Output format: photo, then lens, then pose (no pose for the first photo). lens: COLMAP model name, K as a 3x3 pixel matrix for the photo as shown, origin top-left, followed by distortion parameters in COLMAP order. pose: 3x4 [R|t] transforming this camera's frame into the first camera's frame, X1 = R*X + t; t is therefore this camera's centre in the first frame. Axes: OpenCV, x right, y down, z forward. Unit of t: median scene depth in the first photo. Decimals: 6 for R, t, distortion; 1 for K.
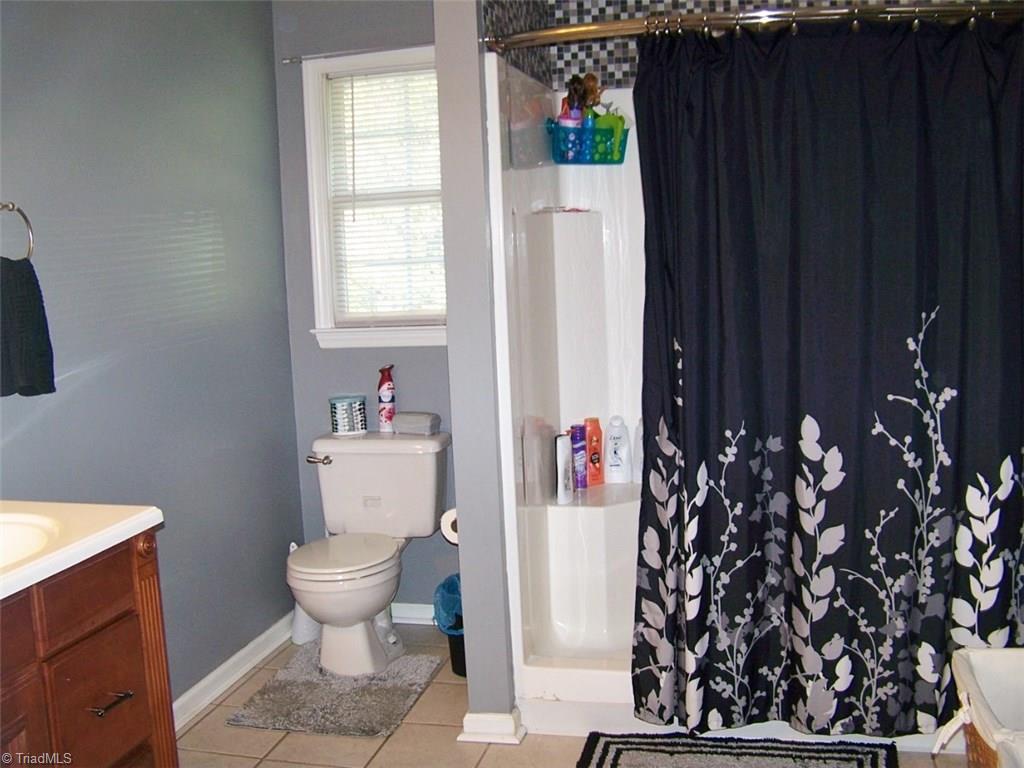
lens RADIAL K [[1061.6, 0, 512.0], [0, 1061.6, 384.0], [0, 0, 1]] dist [-0.258050, 0.246727]
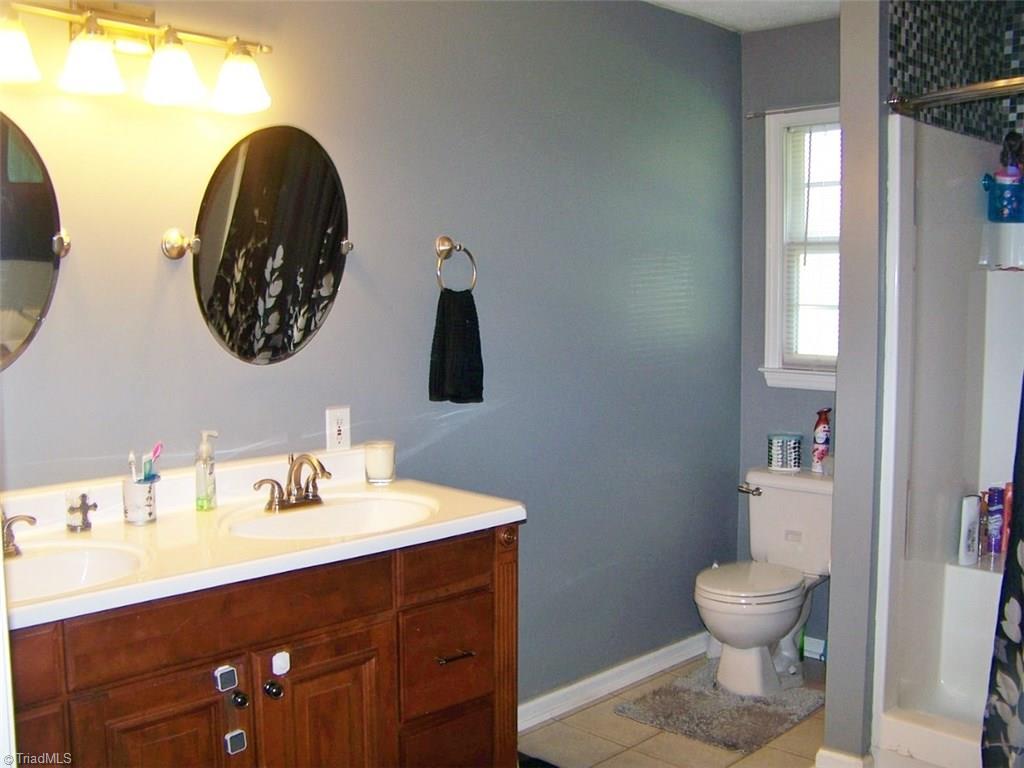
lens RADIAL K [[1061.6, 0, 512.0], [0, 1061.6, 384.0], [0, 0, 1]] dist [-0.258050, 0.246727]
pose [[0.849106, 0.086750, -0.521050, 0.170078], [-0.100588, 0.994927, 0.001727, -0.013764], [0.518556, 0.050945, 0.853524, -0.037416]]
